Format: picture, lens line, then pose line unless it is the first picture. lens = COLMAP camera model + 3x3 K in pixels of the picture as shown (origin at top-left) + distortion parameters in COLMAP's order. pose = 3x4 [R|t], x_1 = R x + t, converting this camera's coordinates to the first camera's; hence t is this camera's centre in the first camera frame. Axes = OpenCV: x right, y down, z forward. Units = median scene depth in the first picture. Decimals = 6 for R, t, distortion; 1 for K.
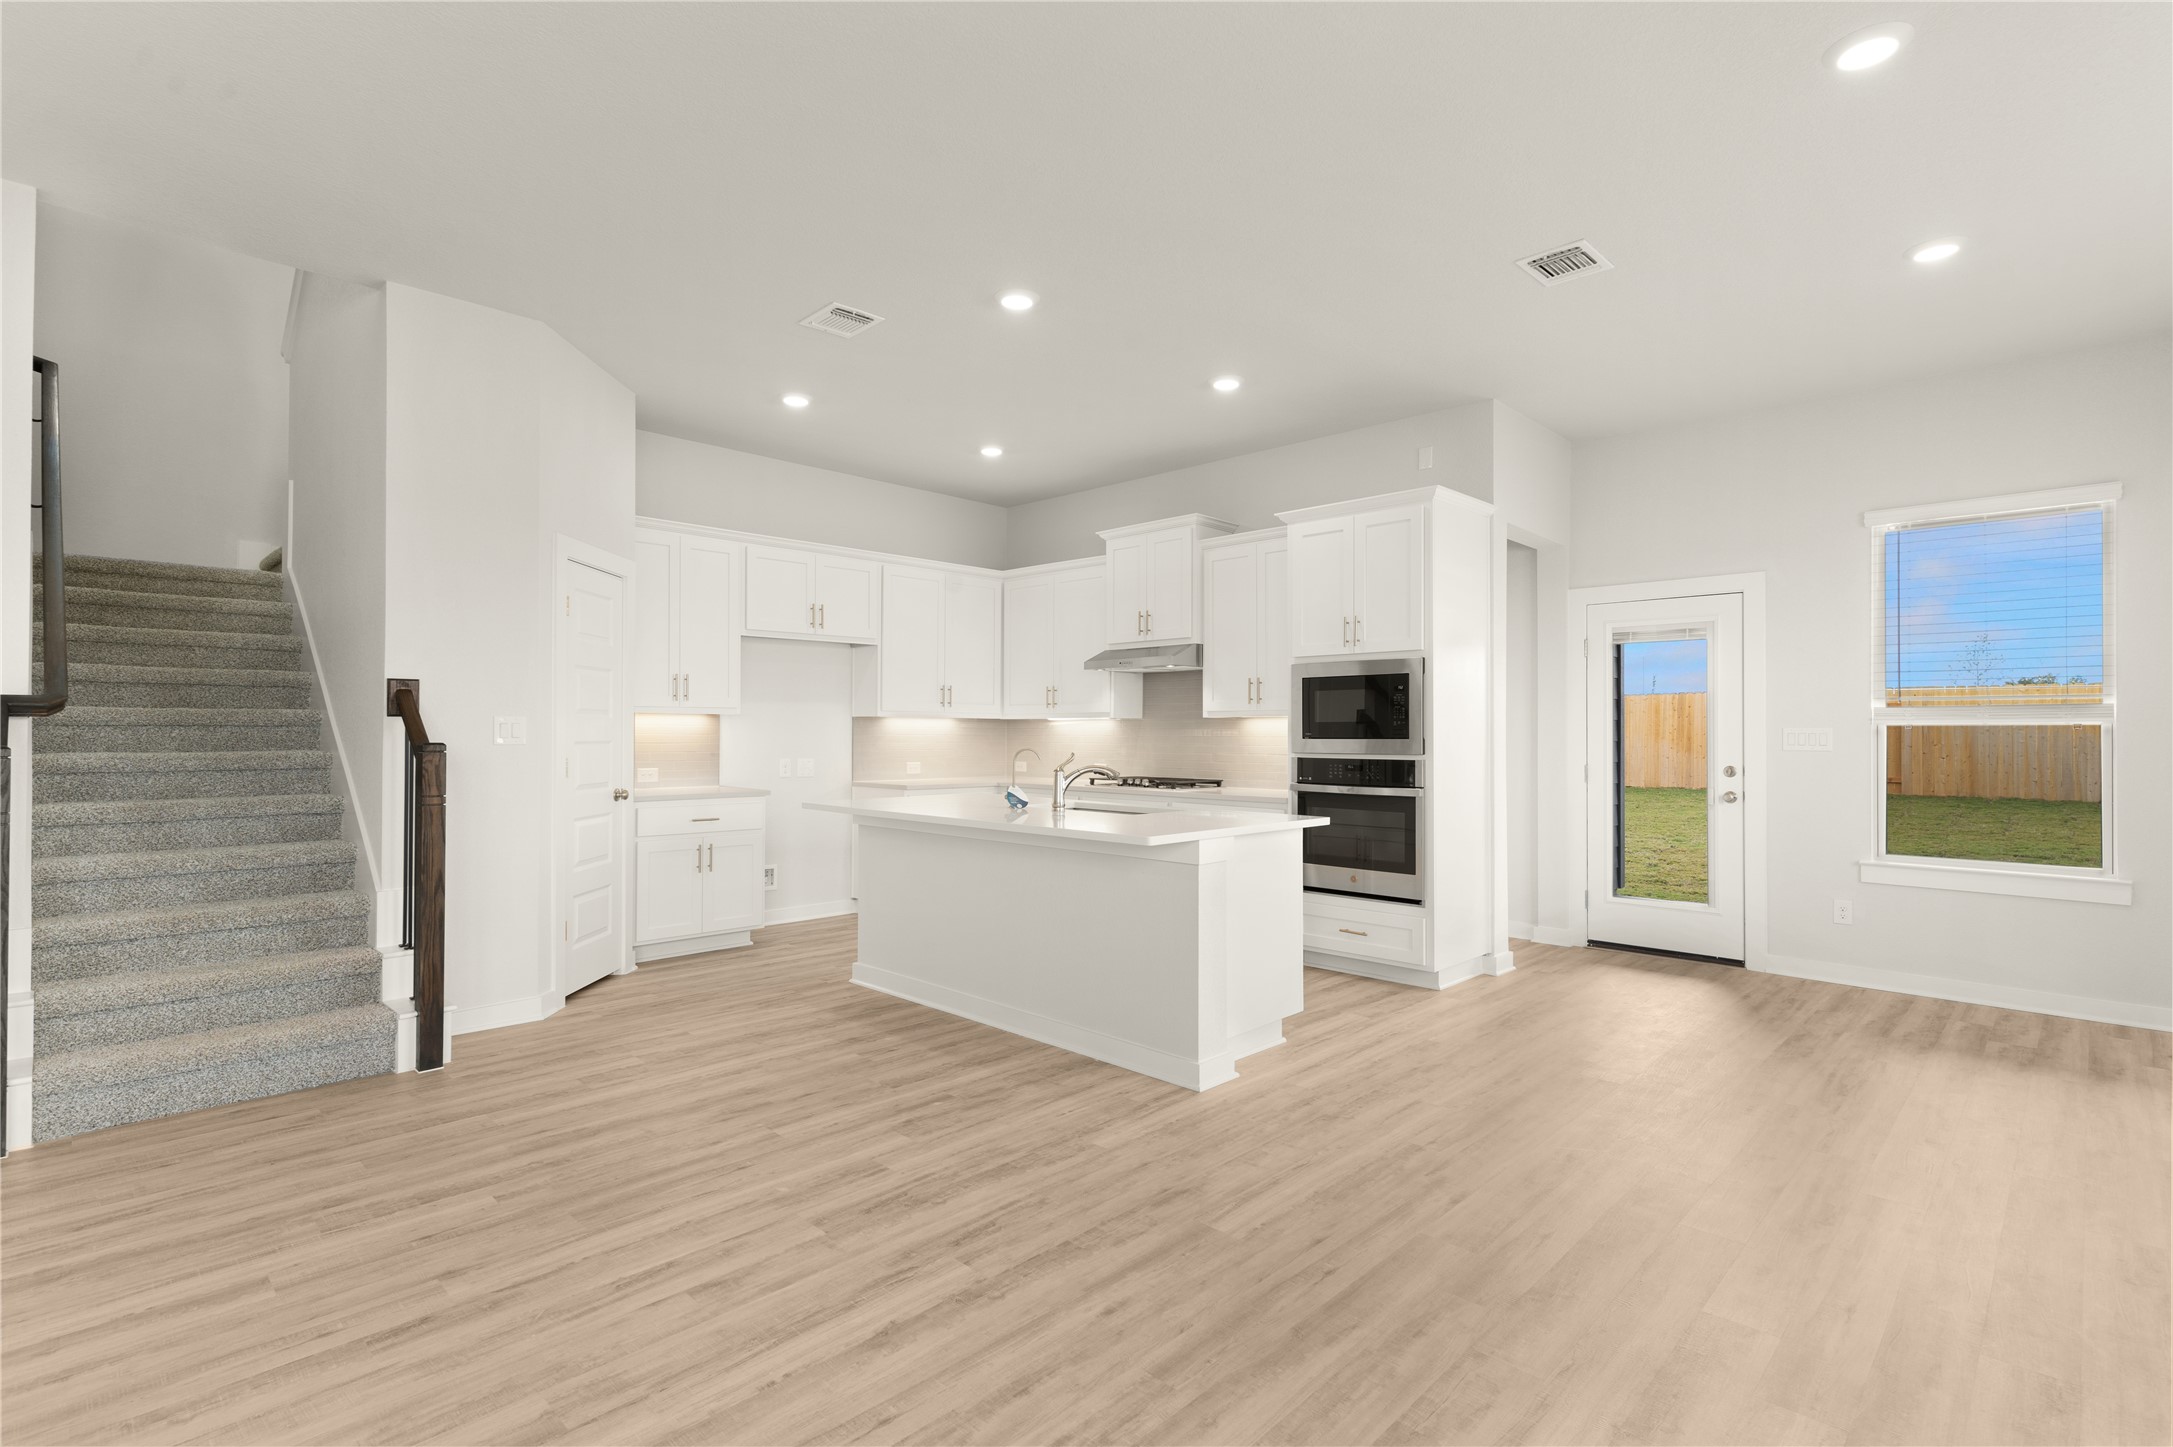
lens RADIAL K [[1033.2, 0, 1092.7], [0, 1033.2, 719.6], [0, 0, 1]] dist [0.002194, 0.000242]
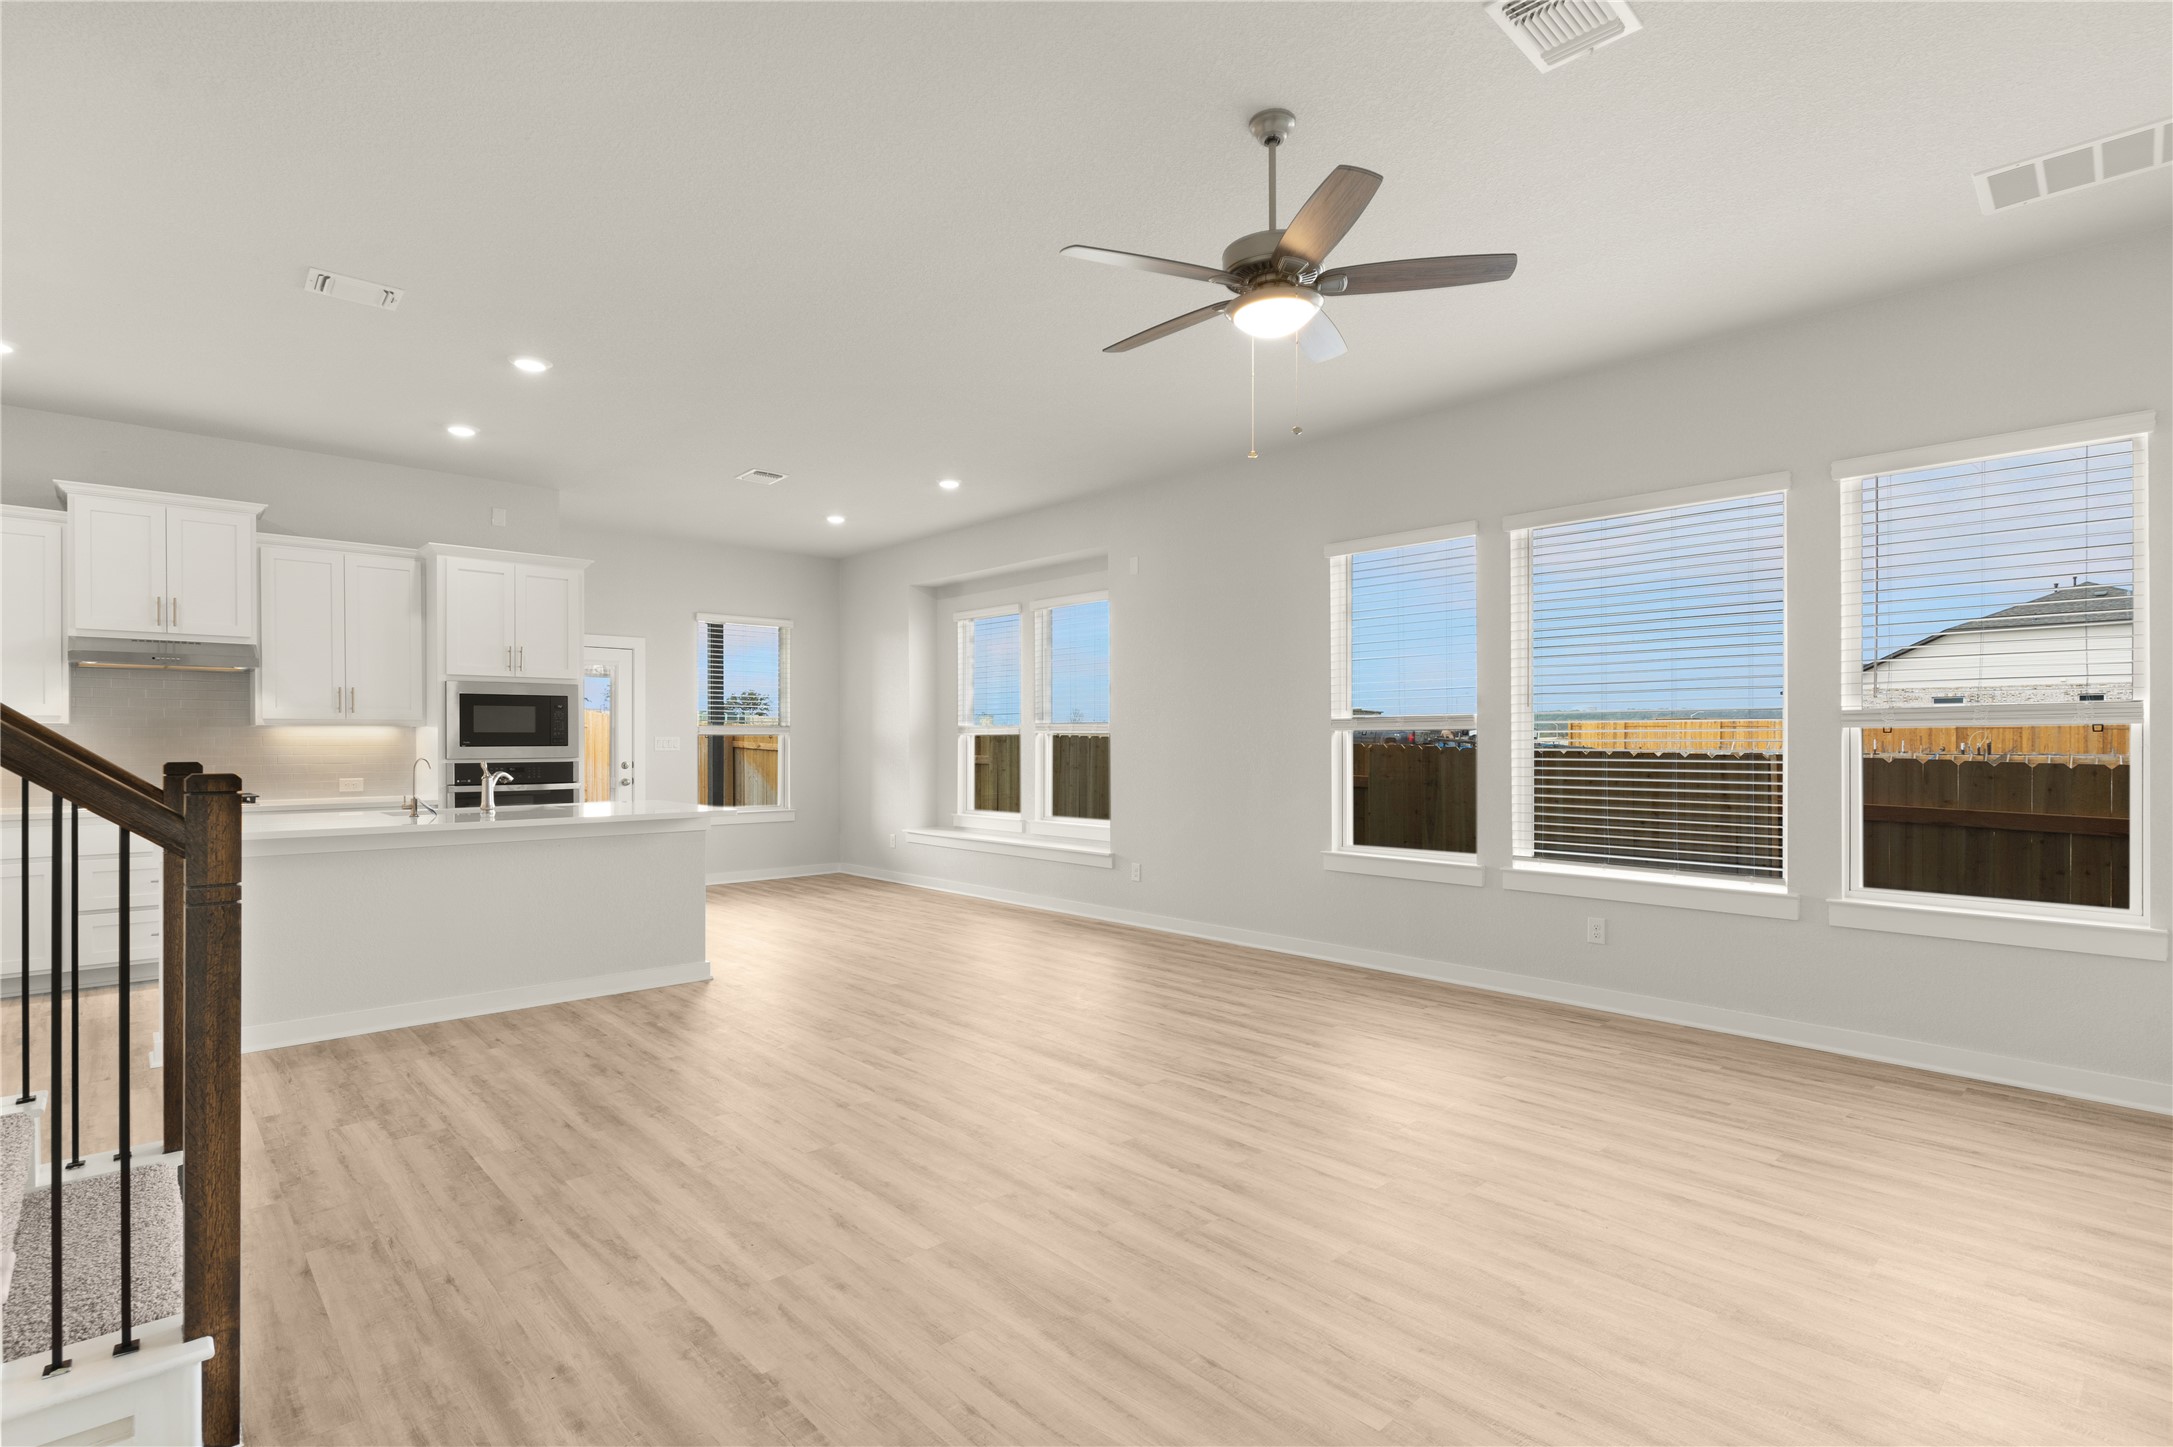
lens RADIAL K [[1033.2, 0, 1093.6], [0, 1033.2, 729.9], [0, 0, 1]] dist [0.002194, 0.000242]
pose [[0.041109, 0.006550, 0.999133, -1.247235], [-0.010363, 0.999928, -0.006129, -0.000531], [-0.999101, -0.010102, 0.041174, 0.345349]]
